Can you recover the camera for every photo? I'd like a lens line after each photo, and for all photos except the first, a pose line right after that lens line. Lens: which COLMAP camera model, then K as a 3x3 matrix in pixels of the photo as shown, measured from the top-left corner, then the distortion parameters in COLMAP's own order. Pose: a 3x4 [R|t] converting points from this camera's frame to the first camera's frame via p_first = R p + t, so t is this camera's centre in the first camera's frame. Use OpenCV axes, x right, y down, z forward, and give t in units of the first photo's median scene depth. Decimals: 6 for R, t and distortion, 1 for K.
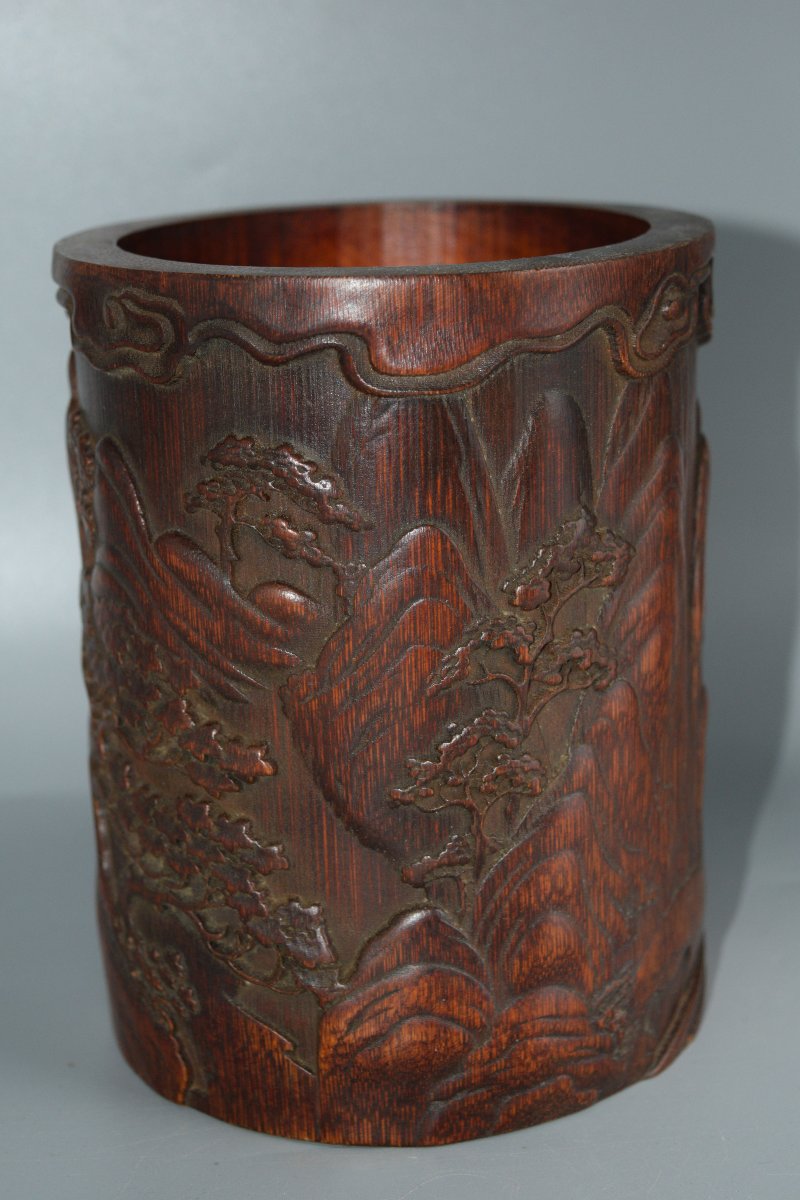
lens RADIAL K [[2278.7, 0, 400.0], [0, 2278.7, 600.0], [0, 0, 1]] dist [-0.009386, -0.059327]
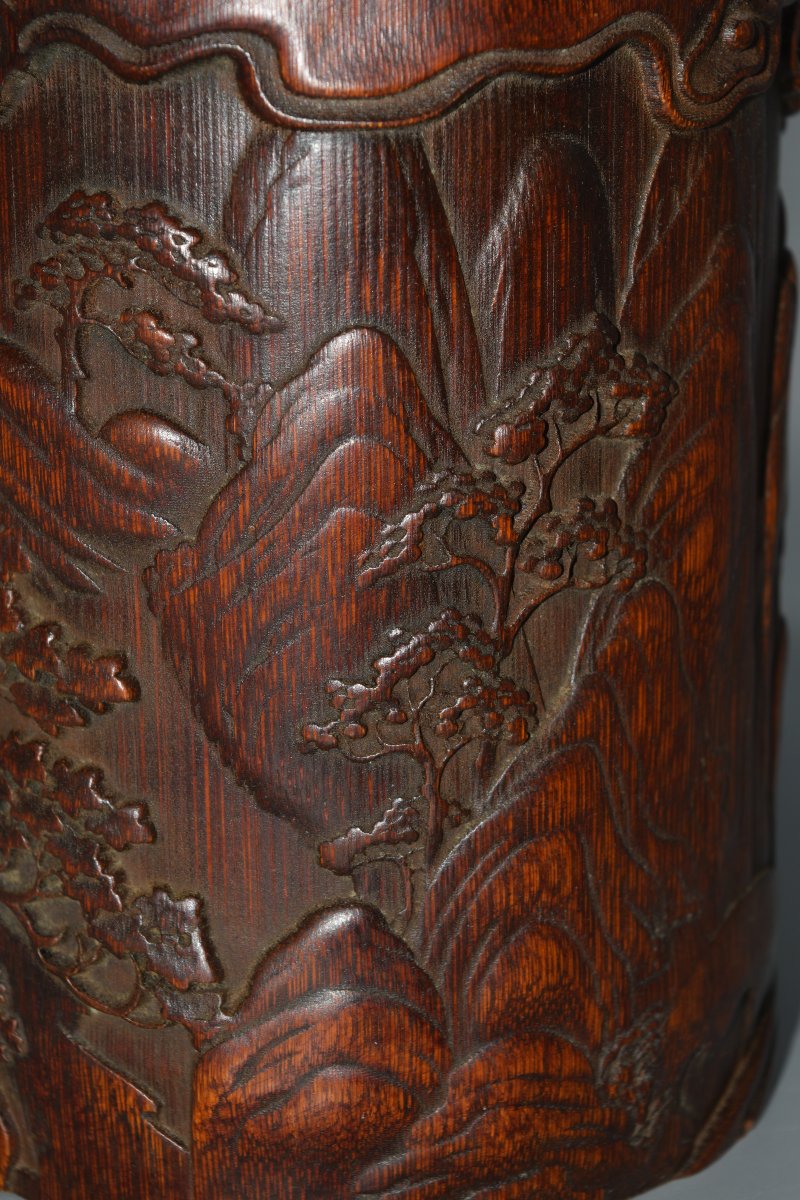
lens RADIAL K [[2684.7, 0, 400.0], [0, 2684.7, 600.0], [0, 0, 1]] dist [-0.026840, -0.225384]
pose [[0.999117, 0.028156, -0.031174, 0.047656], [-0.028983, 0.999231, -0.026406, 0.065148], [0.030407, 0.027286, 0.999165, 0.201322]]
